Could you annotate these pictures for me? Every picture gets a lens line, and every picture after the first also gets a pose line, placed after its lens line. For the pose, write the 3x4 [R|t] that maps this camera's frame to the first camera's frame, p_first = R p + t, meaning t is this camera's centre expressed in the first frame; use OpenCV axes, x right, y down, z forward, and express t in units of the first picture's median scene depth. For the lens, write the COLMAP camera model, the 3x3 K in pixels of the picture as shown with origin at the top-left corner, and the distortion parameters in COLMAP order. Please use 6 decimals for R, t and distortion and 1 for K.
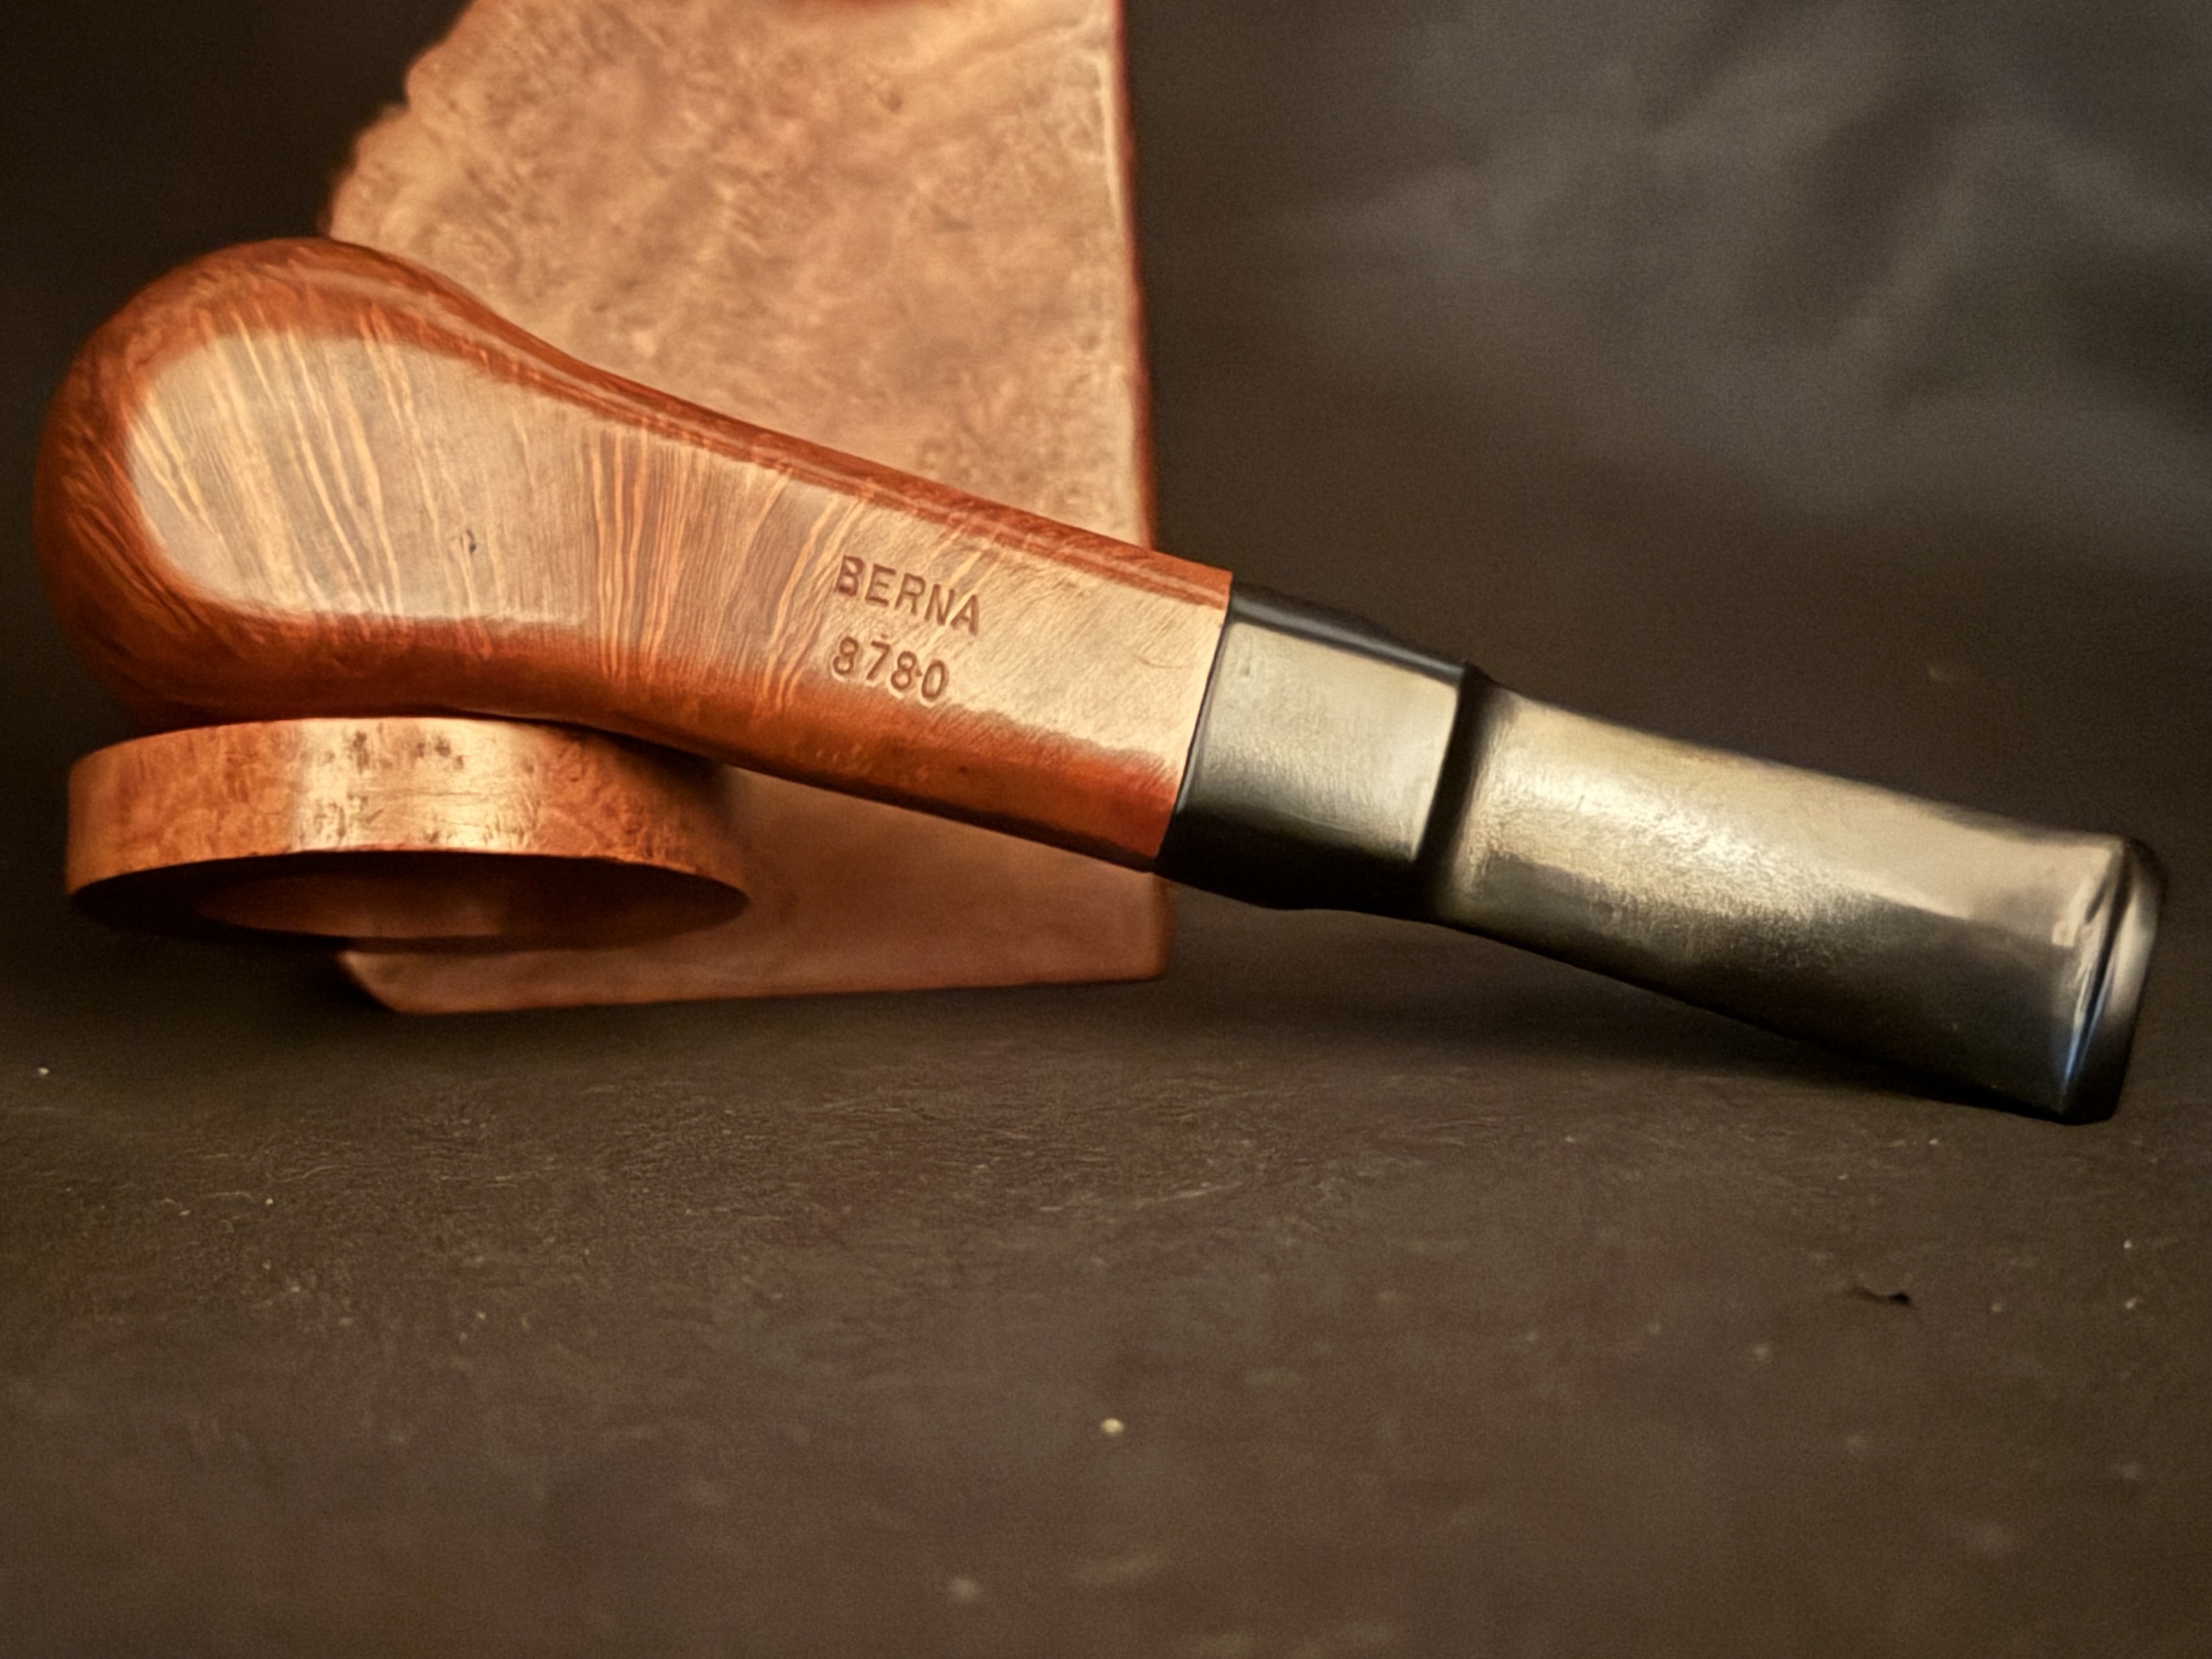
lens RADIAL K [[3449.6, 0, 1106.0], [0, 3449.6, 829.5], [0, 0, 1]] dist [0.149575, 0.012304]
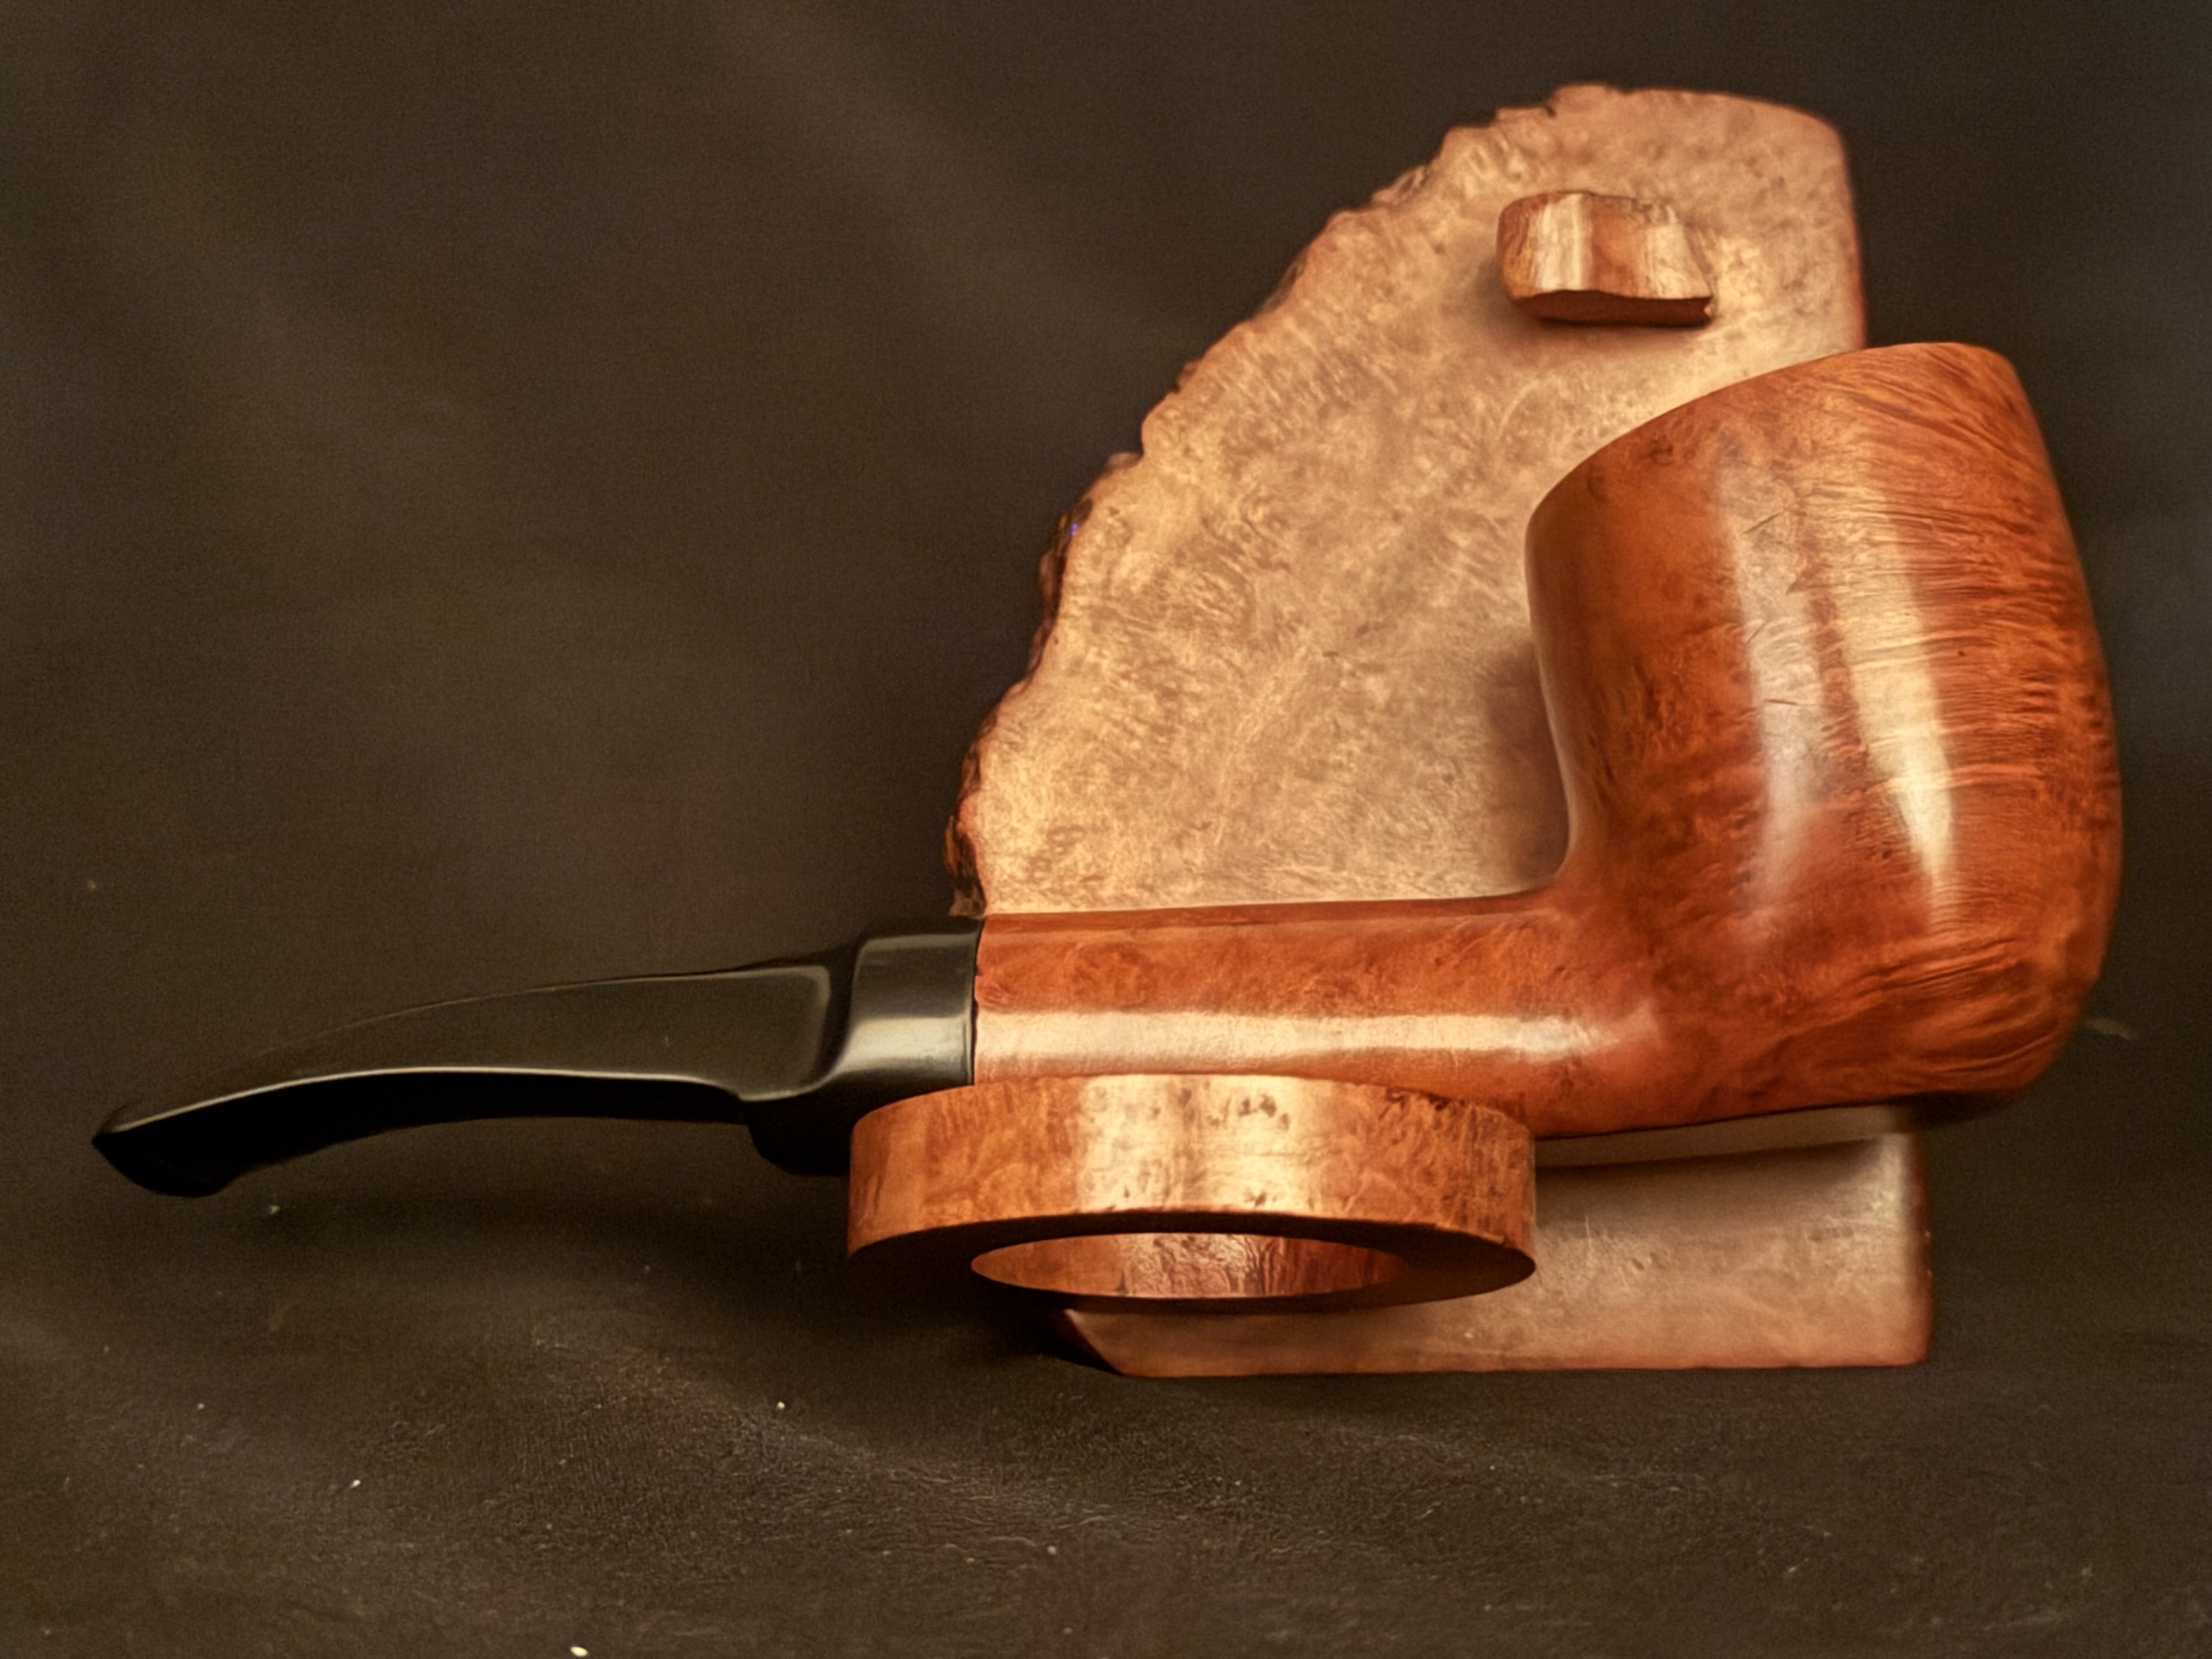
lens RADIAL K [[3449.6, 0, 1106.0], [0, 3449.6, 829.5], [0, 0, 1]] dist [0.149575, 0.012304]
pose [[0.996869, 0.017097, -0.077198, -0.133348], [-0.024463, 0.995129, -0.095502, -0.005842], [0.075190, 0.097091, 0.992431, 0.030809]]
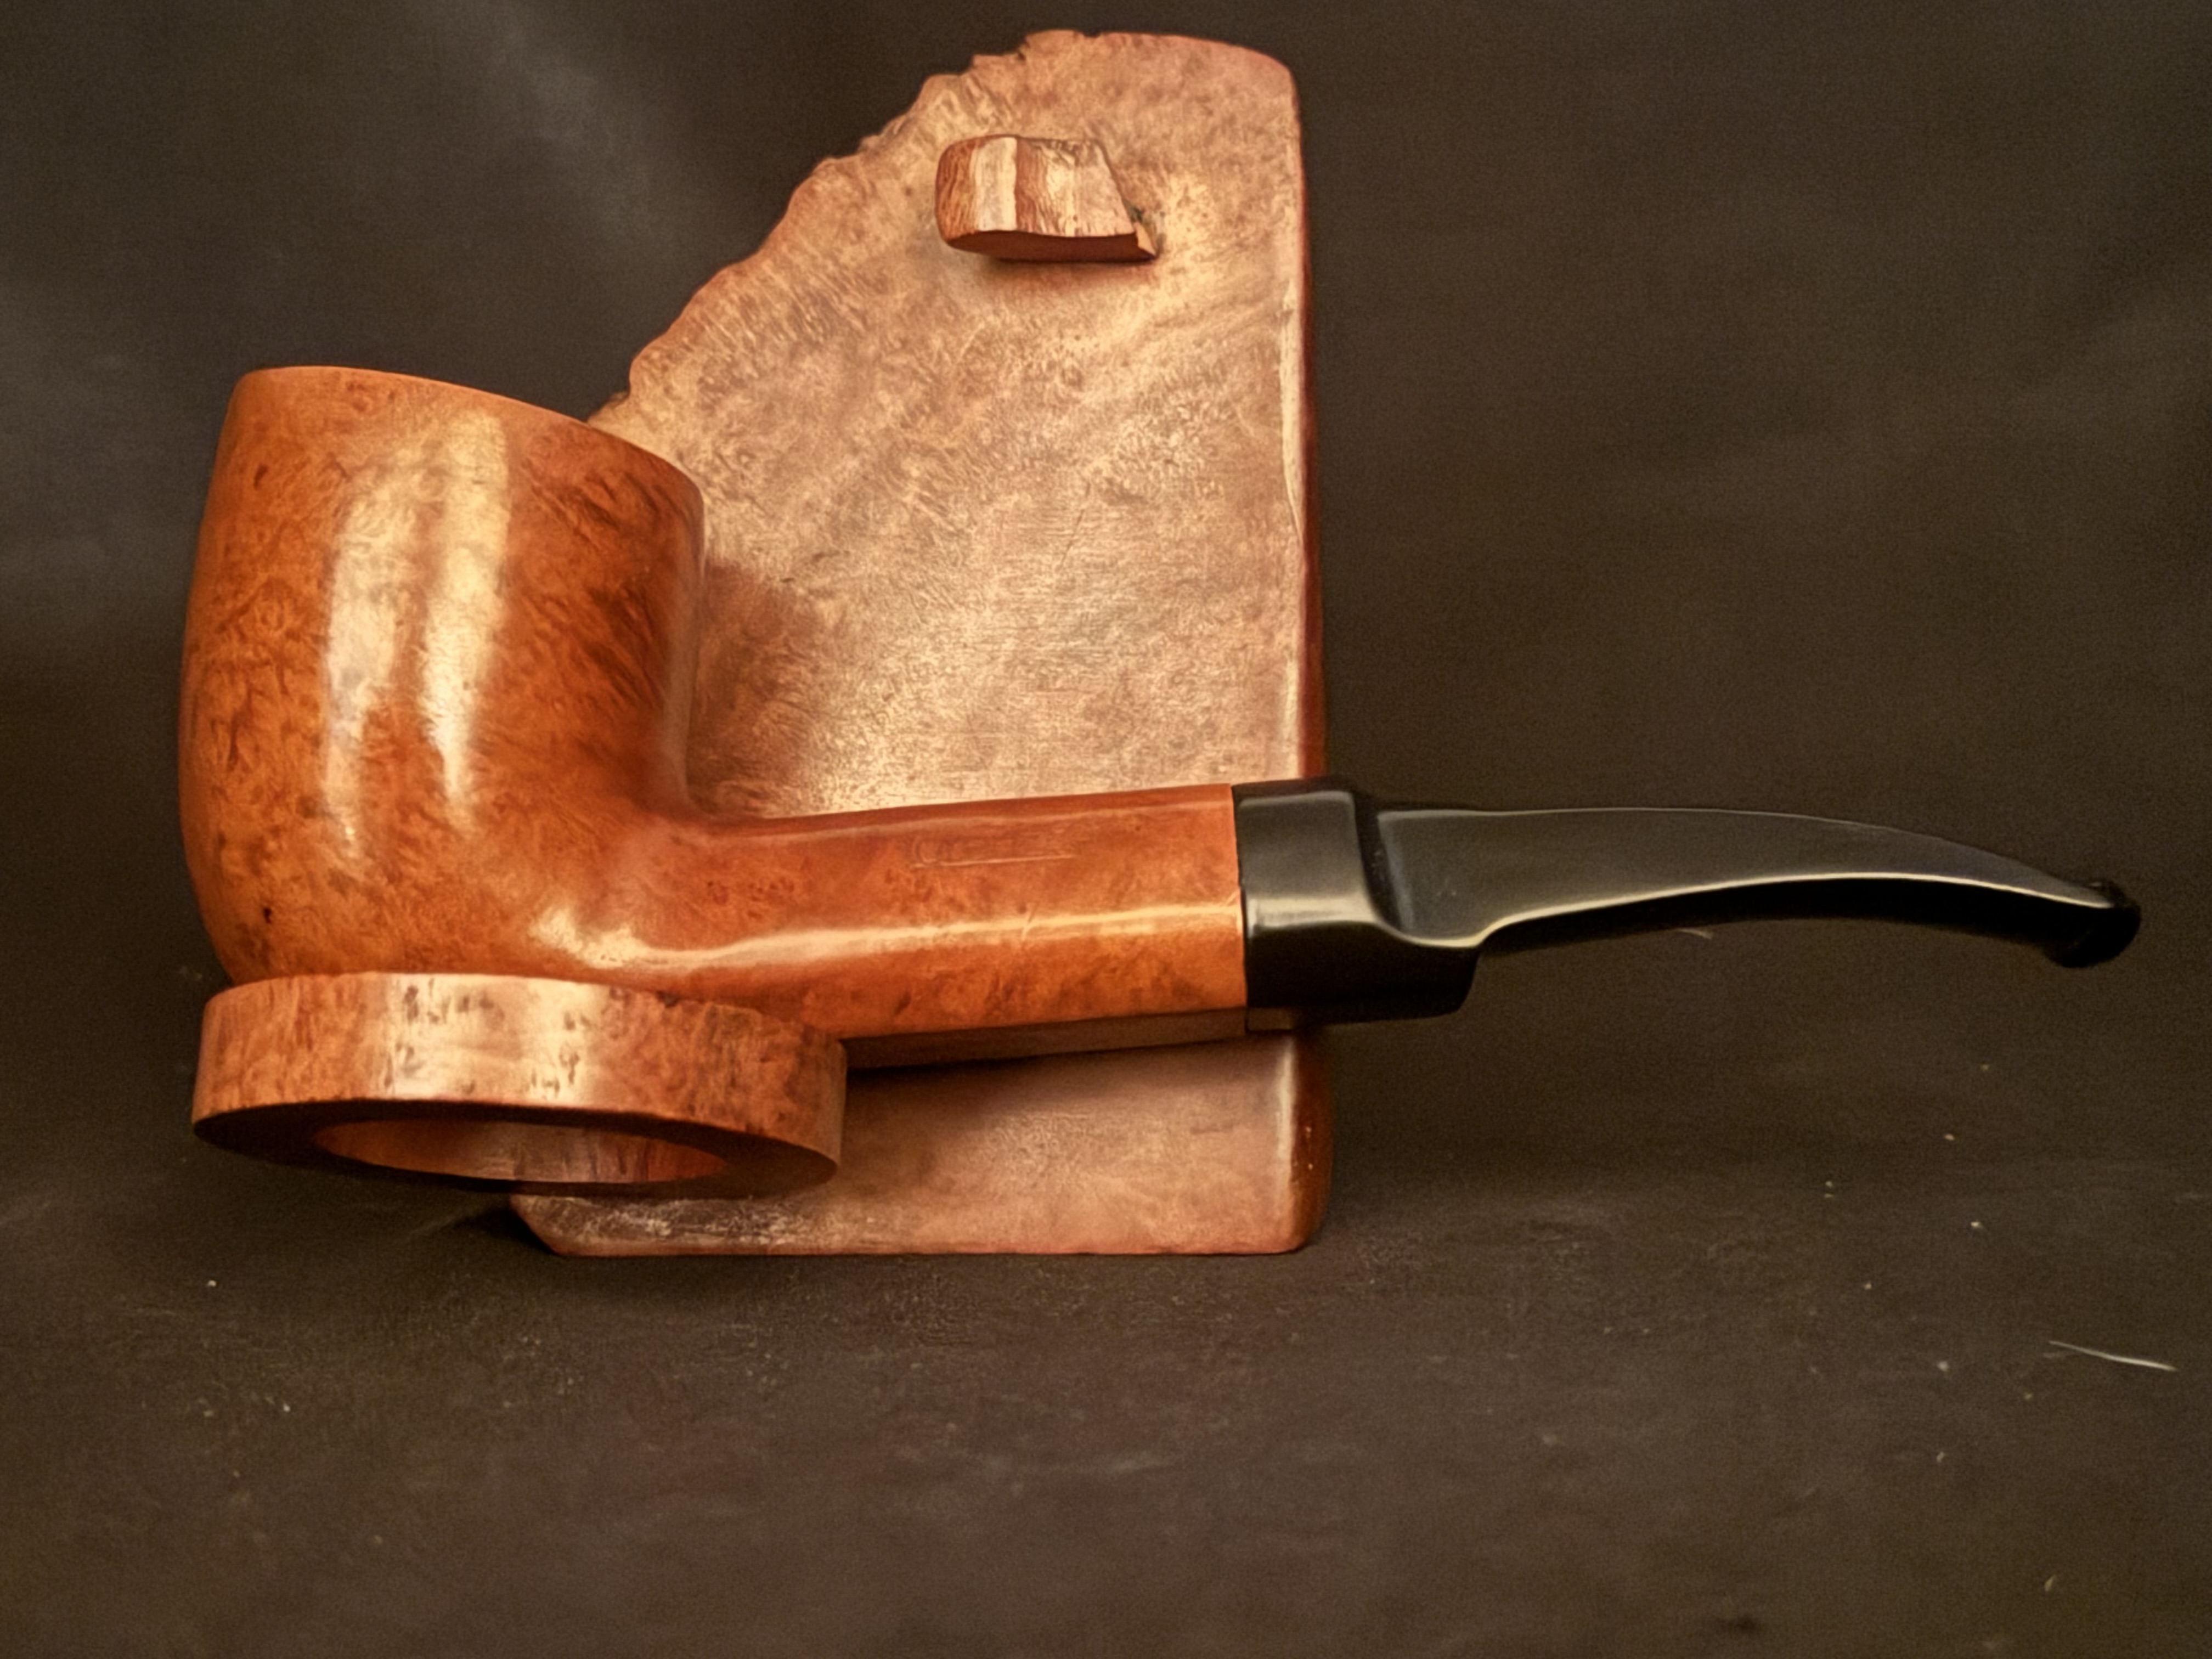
lens RADIAL K [[3449.6, 0, 1106.0], [0, 3449.6, 829.5], [0, 0, 1]] dist [0.149575, 0.012304]
pose [[0.972857, 0.017408, -0.230751, 0.187203], [-0.033371, 0.997297, -0.065457, -0.010900], [0.228988, 0.071381, 0.970809, 0.021418]]
